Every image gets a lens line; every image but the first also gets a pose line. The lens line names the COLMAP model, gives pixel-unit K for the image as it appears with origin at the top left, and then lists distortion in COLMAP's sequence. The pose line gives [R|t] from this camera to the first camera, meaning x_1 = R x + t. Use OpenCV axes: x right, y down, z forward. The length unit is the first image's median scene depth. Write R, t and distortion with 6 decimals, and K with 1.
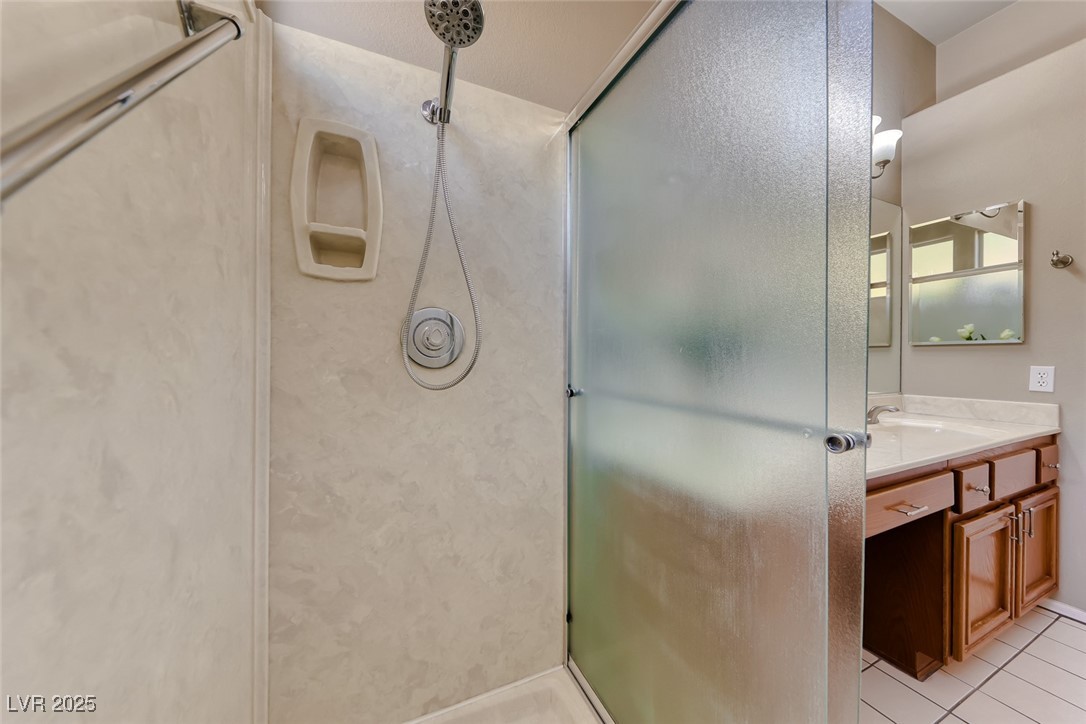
lens RADIAL K [[369.2, 0, 539.8], [0, 369.2, 359.7], [0, 0, 1]] dist [0.009309, -0.002578]
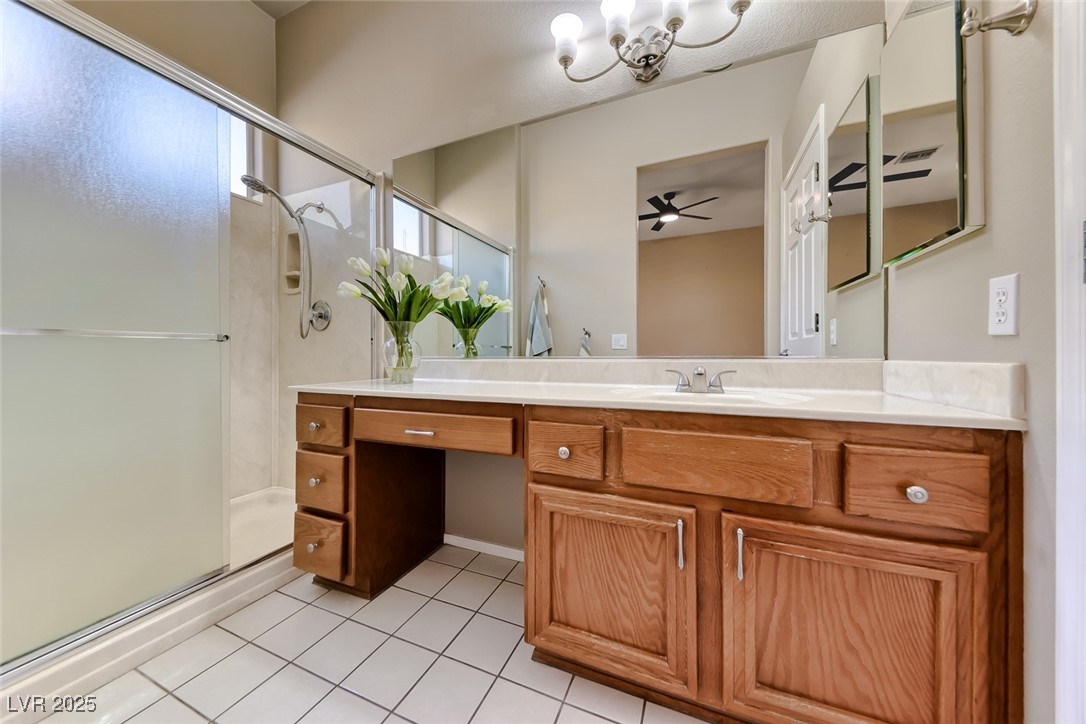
lens RADIAL K [[369.2, 0, 544.6], [0, 369.2, 357.8], [0, 0, 1]] dist [0.009309, -0.002578]
pose [[0.681736, 0.000157, -0.731598, 1.339633], [0.005030, 0.999975, 0.004901, 0.110600], [0.731581, -0.007021, 0.681718, 0.320892]]
